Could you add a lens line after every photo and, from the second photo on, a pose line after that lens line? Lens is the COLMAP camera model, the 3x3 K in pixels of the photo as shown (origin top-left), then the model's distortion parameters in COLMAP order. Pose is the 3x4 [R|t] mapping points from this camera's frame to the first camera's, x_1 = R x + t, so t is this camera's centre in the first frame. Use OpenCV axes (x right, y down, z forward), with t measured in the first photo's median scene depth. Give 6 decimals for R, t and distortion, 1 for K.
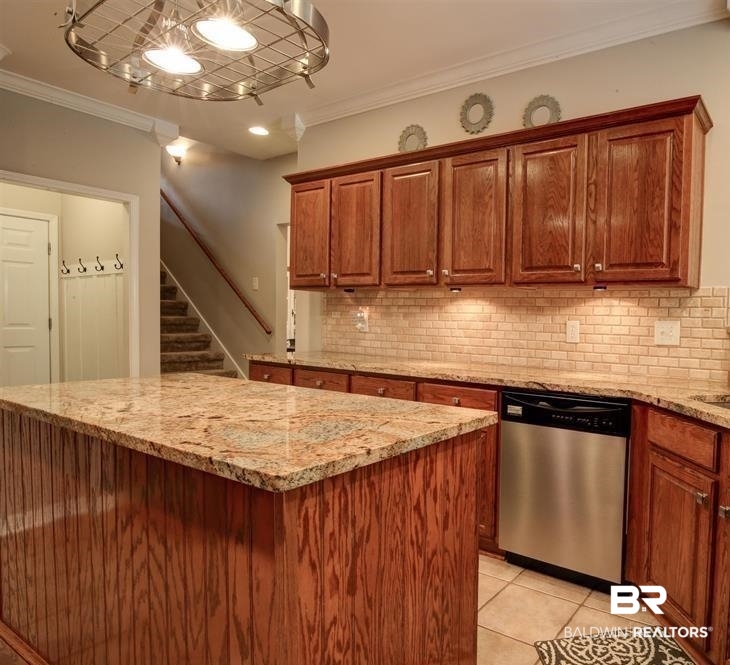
lens RADIAL K [[414.5, 0, 365.0], [0, 414.5, 338.1], [0, 0, 1]] dist [-0.002903, 0.000325]
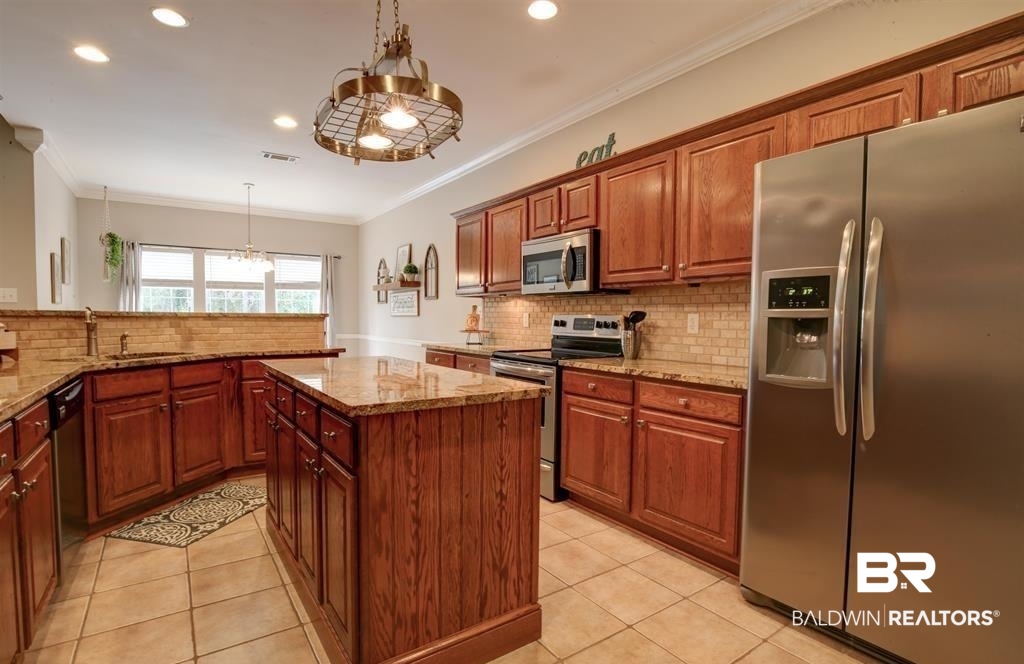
lens RADIAL K [[505.3, 0, 512.5], [0, 505.3, 324.8], [0, 0, 1]] dist [-0.000259, -0.000122]
pose [[0.907136, -0.016577, -0.420511, 0.485540], [-0.000529, 0.999178, -0.040530, 0.028927], [0.420838, 0.036989, 0.906382, -0.289133]]
